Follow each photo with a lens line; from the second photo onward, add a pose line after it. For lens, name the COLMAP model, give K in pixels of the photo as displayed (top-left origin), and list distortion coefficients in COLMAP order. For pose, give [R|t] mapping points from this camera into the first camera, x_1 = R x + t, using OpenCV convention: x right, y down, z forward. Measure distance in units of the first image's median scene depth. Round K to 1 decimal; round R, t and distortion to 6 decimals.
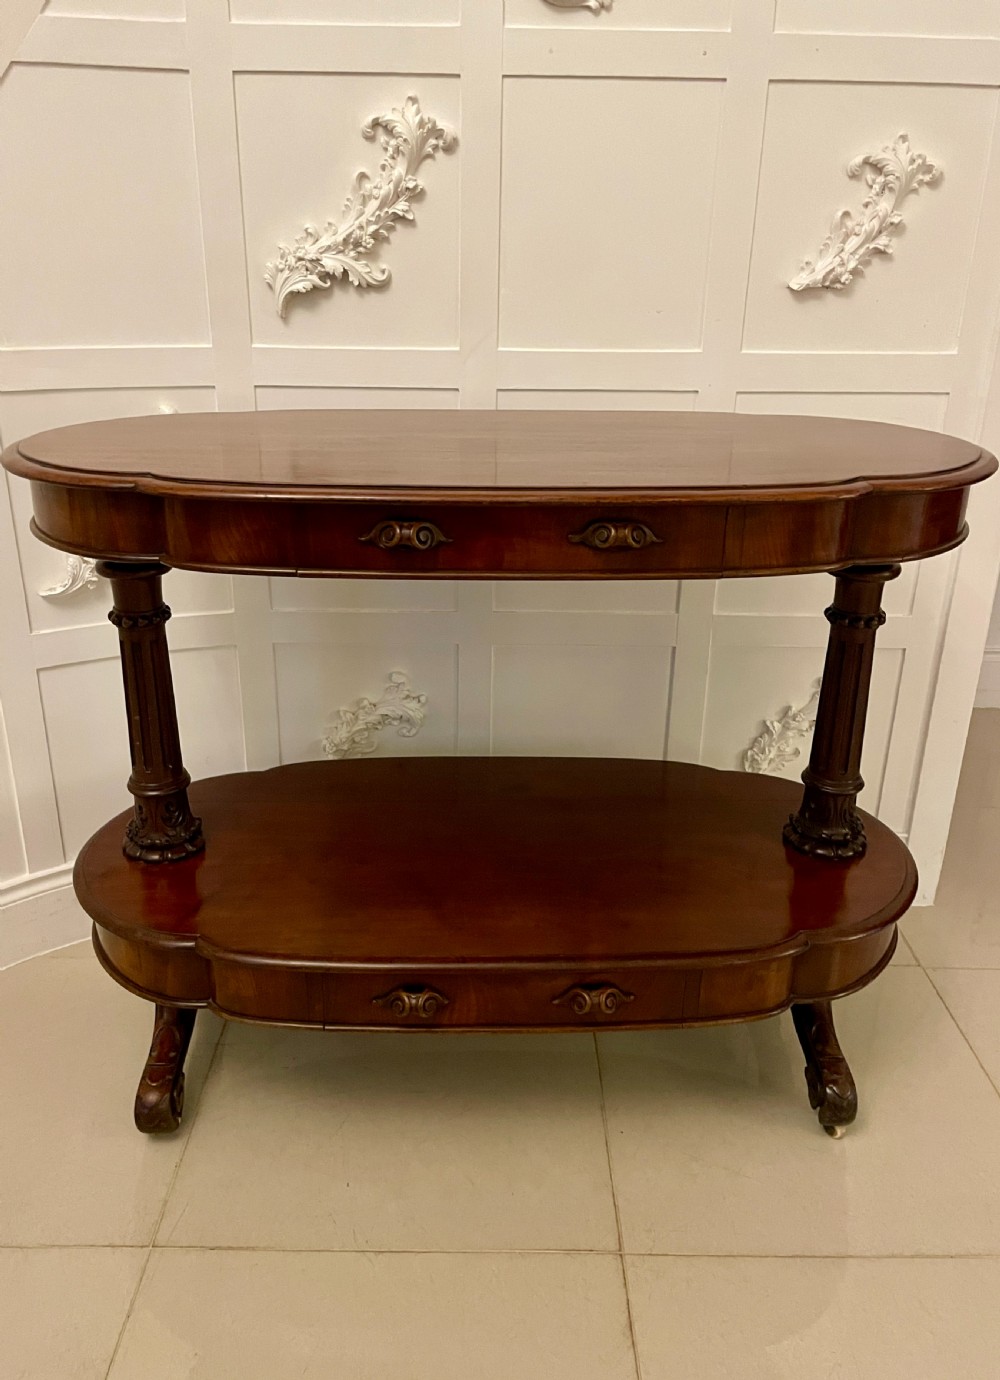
lens RADIAL K [[1051.7, 0, 481.5], [0, 1051.7, 684.8], [0, 0, 1]] dist [0.089560, -0.113206]
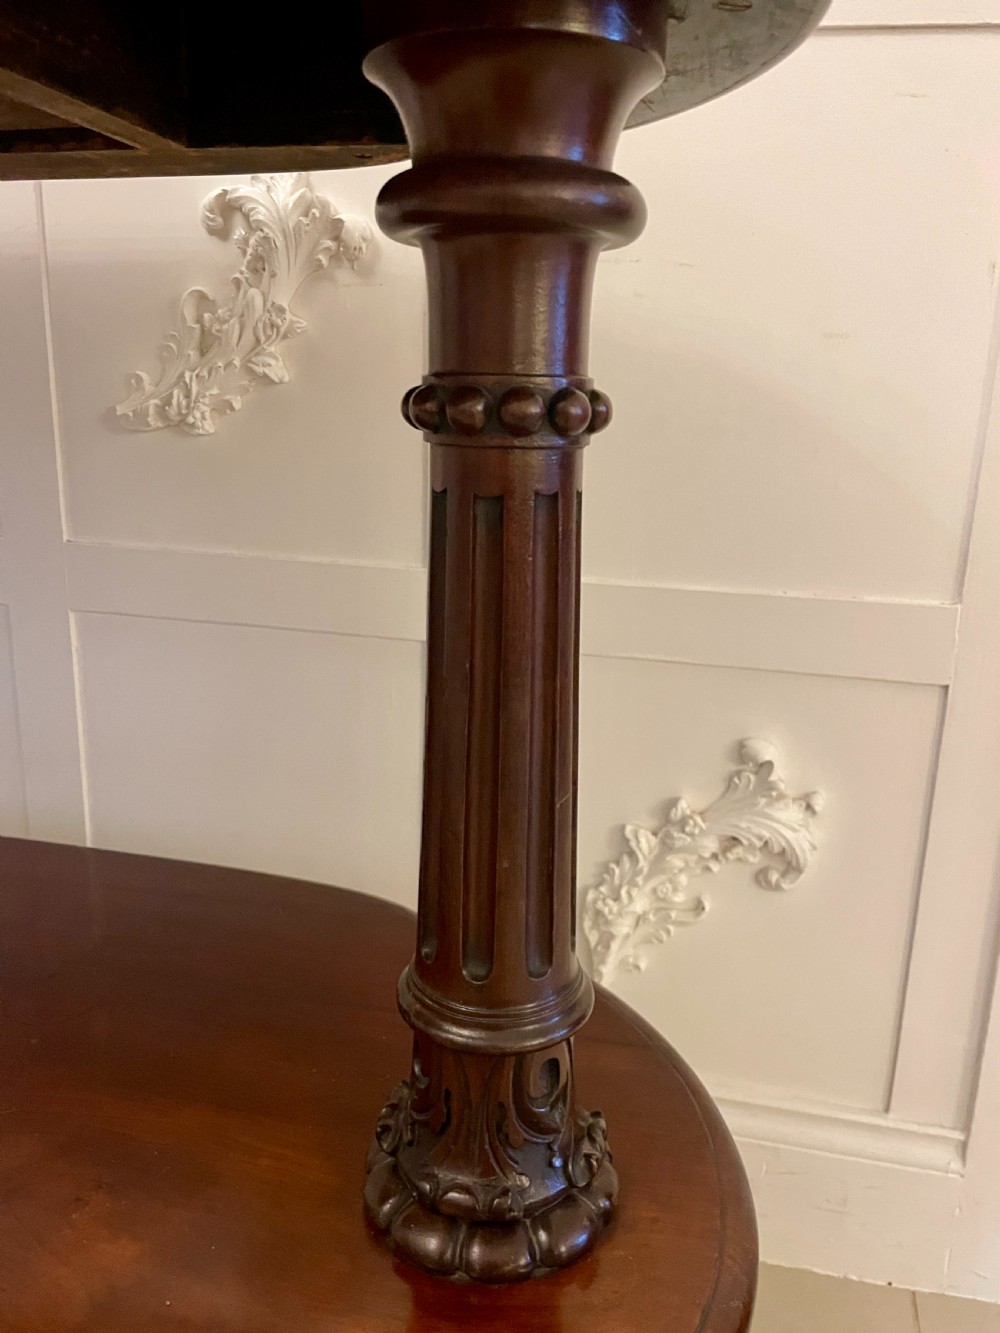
lens RADIAL K [[987.5, 0, 508.6], [0, 987.5, 671.5], [0, 0, 1]] dist [0.093740, -0.124459]
pose [[0.975893, 0.070898, -0.206415, 0.365981], [-0.098197, 0.987265, -0.125158, 0.031749], [0.194912, 0.142411, 0.970427, 0.686036]]
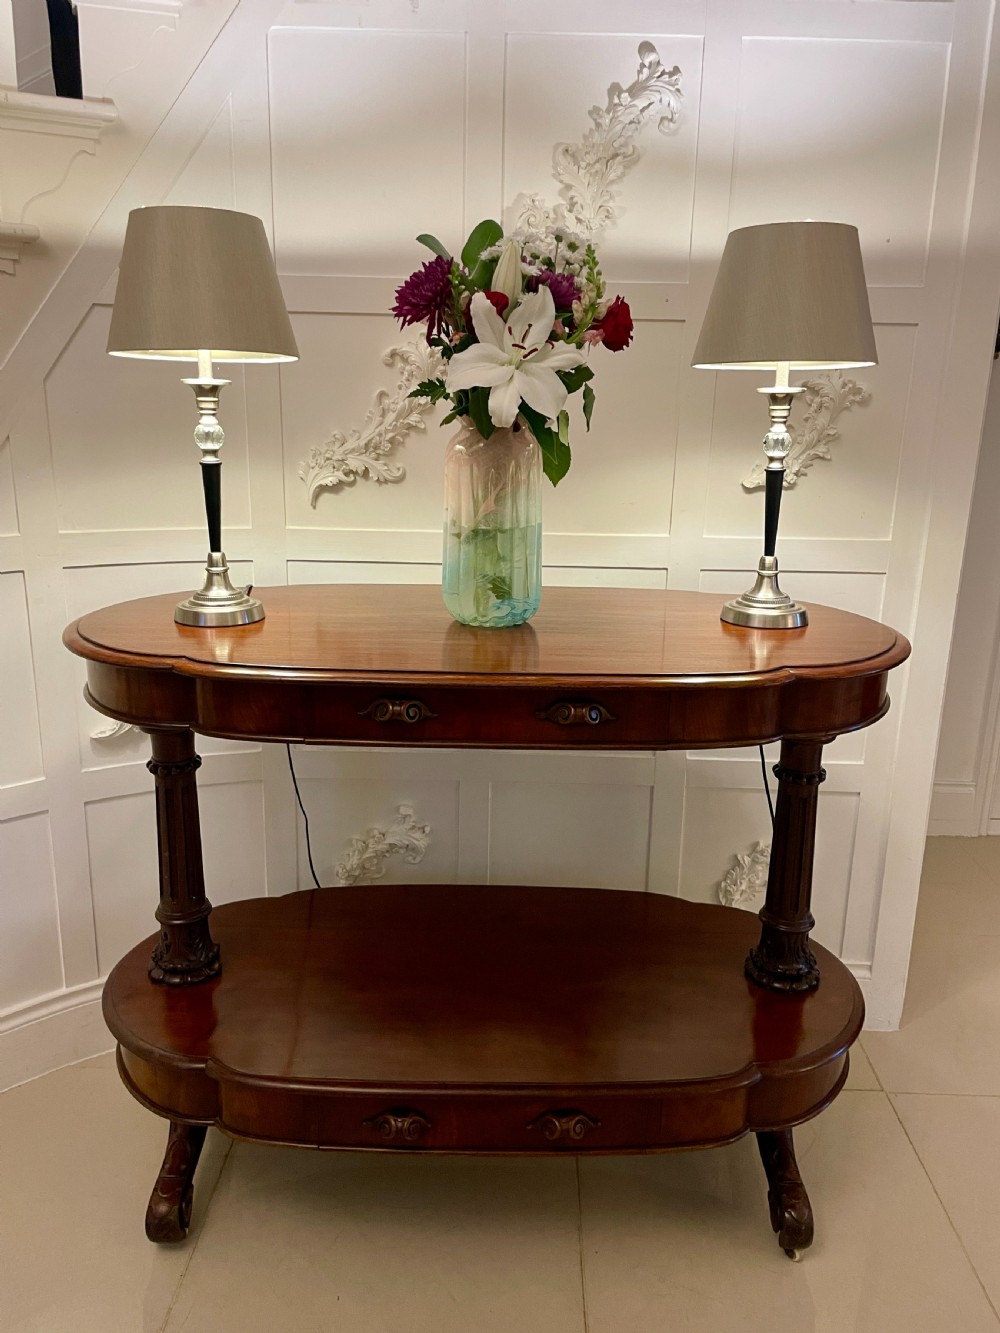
lens RADIAL K [[988.1, 0, 496.3], [0, 988.1, 666.0], [0, 0, 1]] dist [0.091887, -0.118590]
pose [[0.999781, 0.012458, -0.016799, 0.039292], [-0.014348, 0.992965, -0.117538, -0.043718], [0.015216, 0.117754, 0.992926, -0.072481]]
